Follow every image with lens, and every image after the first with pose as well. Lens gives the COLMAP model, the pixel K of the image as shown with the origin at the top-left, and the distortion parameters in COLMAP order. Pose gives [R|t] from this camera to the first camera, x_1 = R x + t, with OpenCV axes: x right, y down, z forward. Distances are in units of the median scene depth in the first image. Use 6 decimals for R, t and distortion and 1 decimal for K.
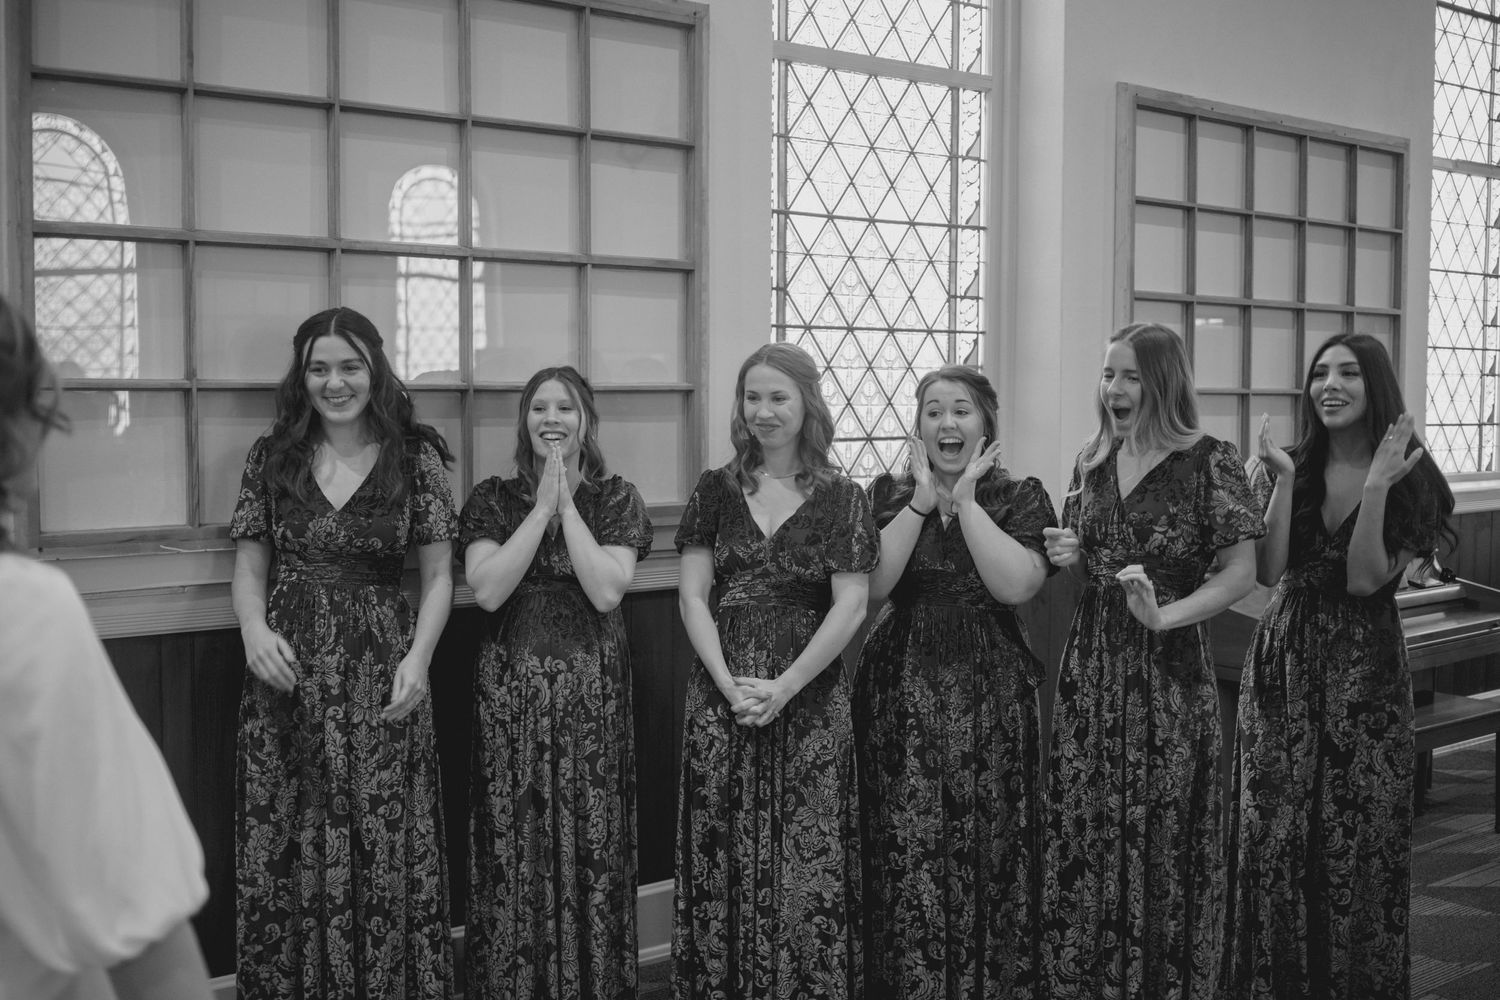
lens RADIAL K [[1683.5, 0, 750.0], [0, 1683.5, 500.0], [0, 0, 1]] dist [-0.020537, -0.008462]
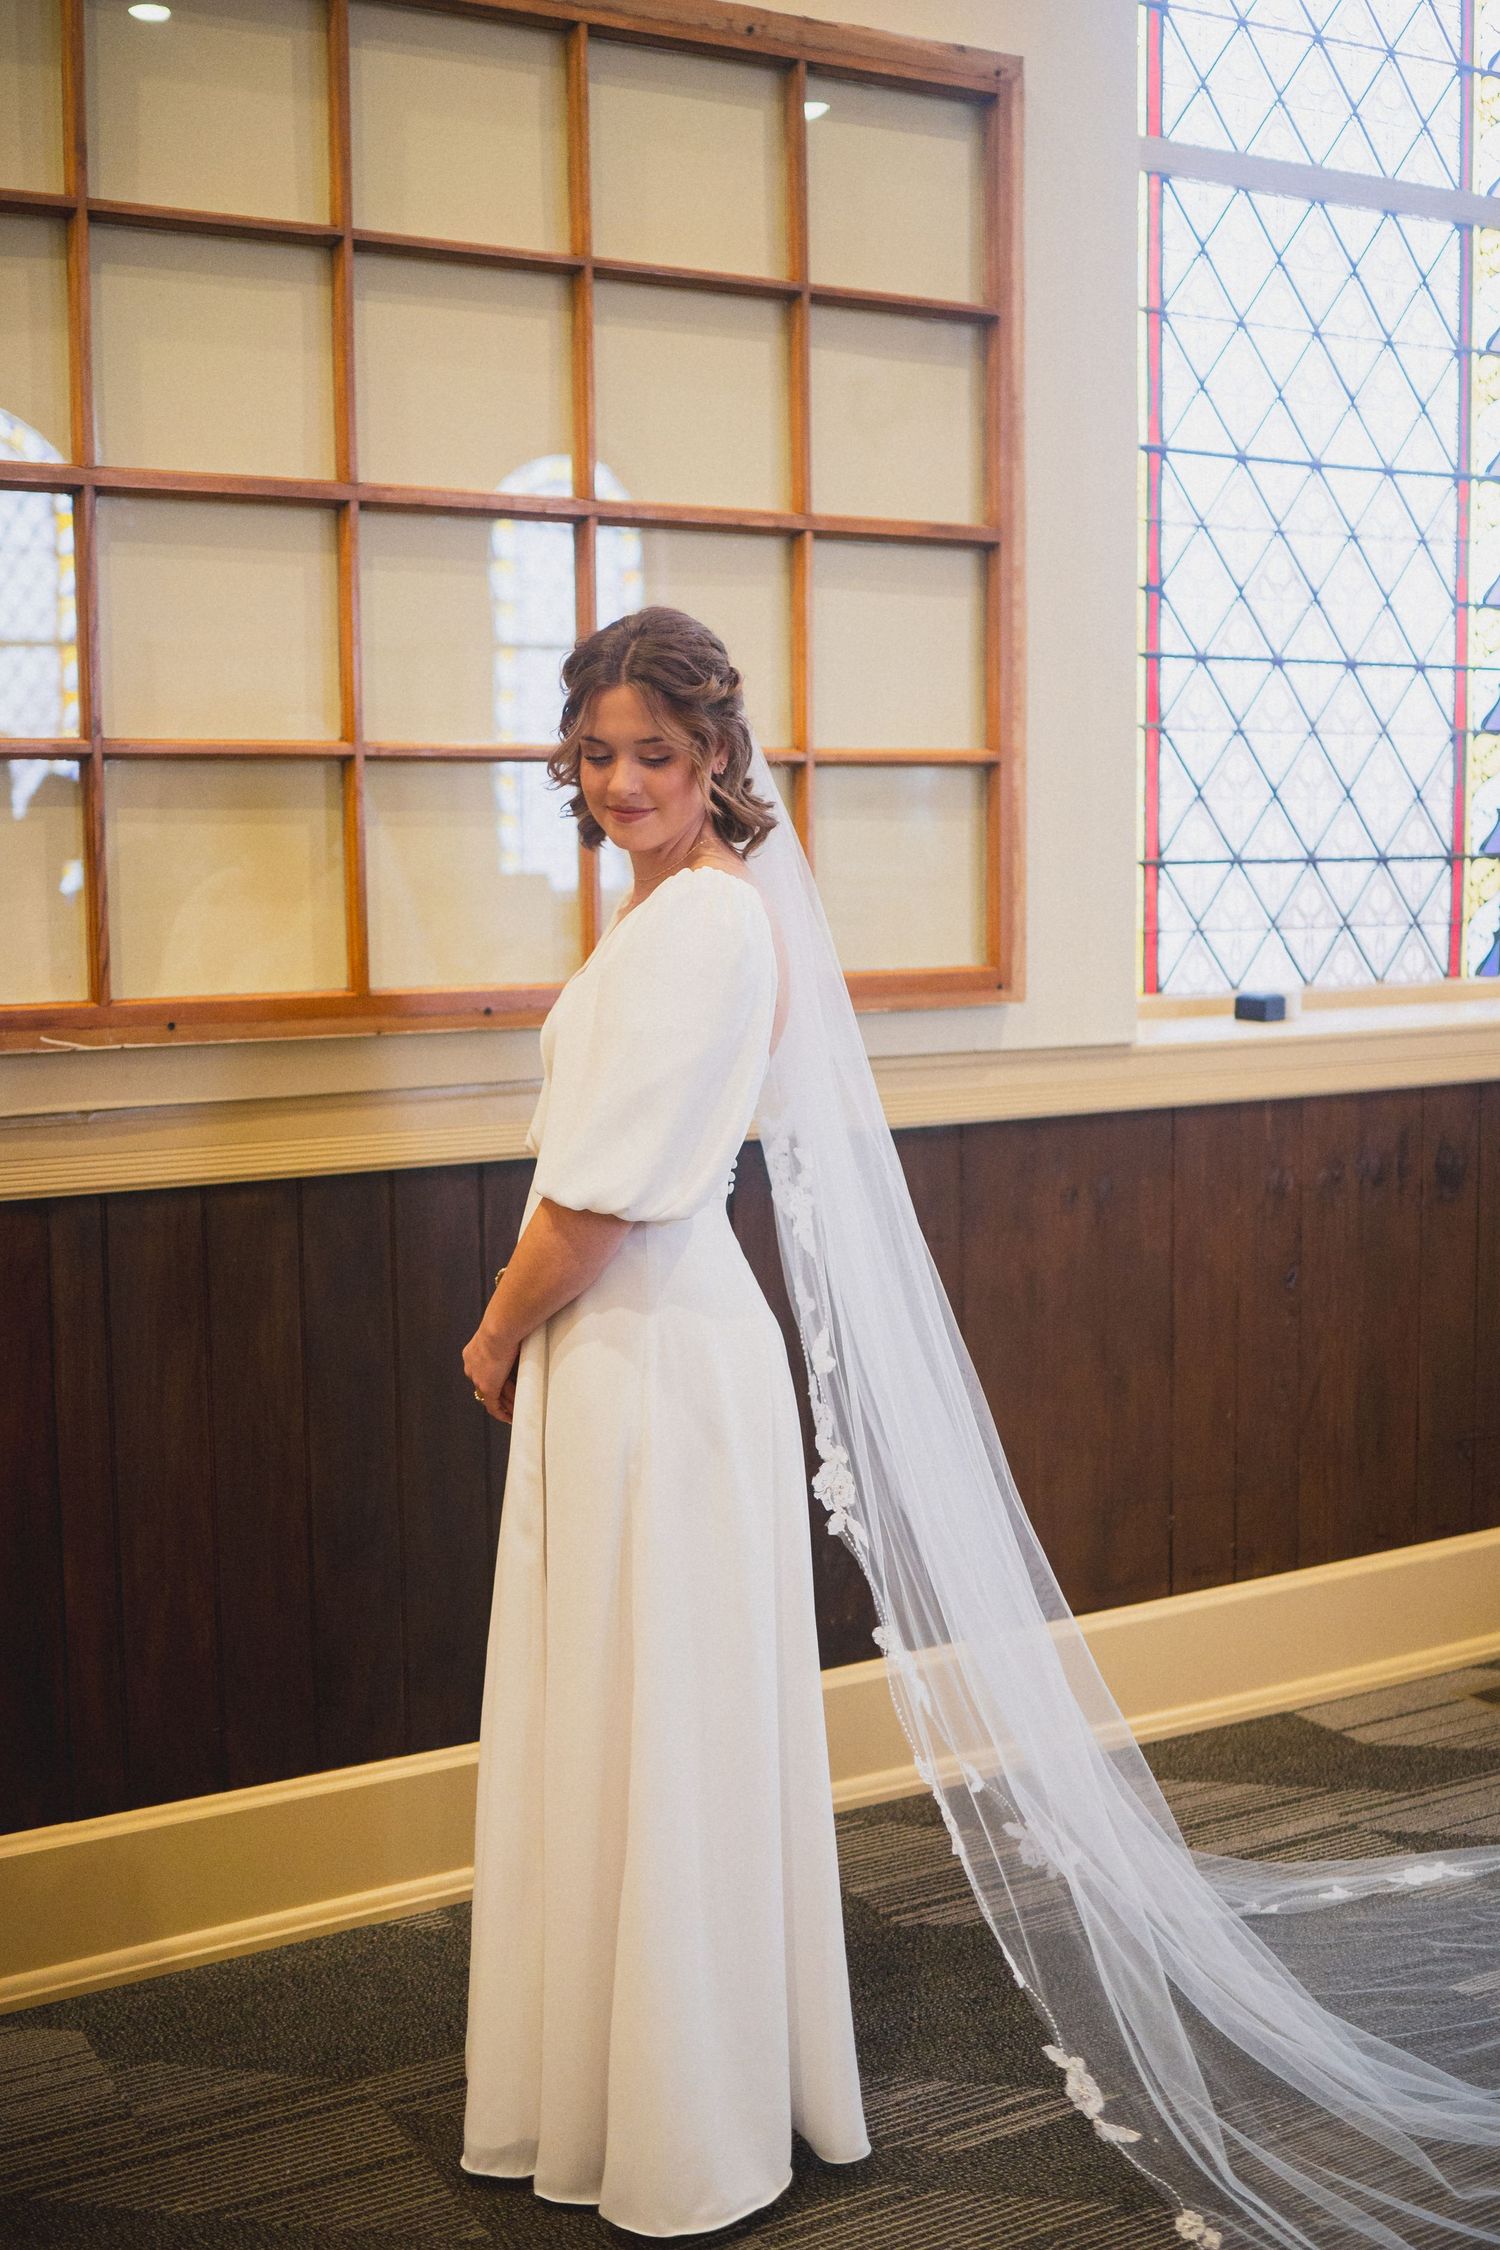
lens RADIAL K [[2633.8, 0, 750.0], [0, 2633.8, 1125.0], [0, 0, 1]] dist [-0.073031, 0.035222]
pose [[0.992828, -0.000308, -0.119550, -0.010829], [0.005083, 0.999201, 0.039638, 0.017358], [0.119442, -0.039962, 0.992037, 0.127078]]
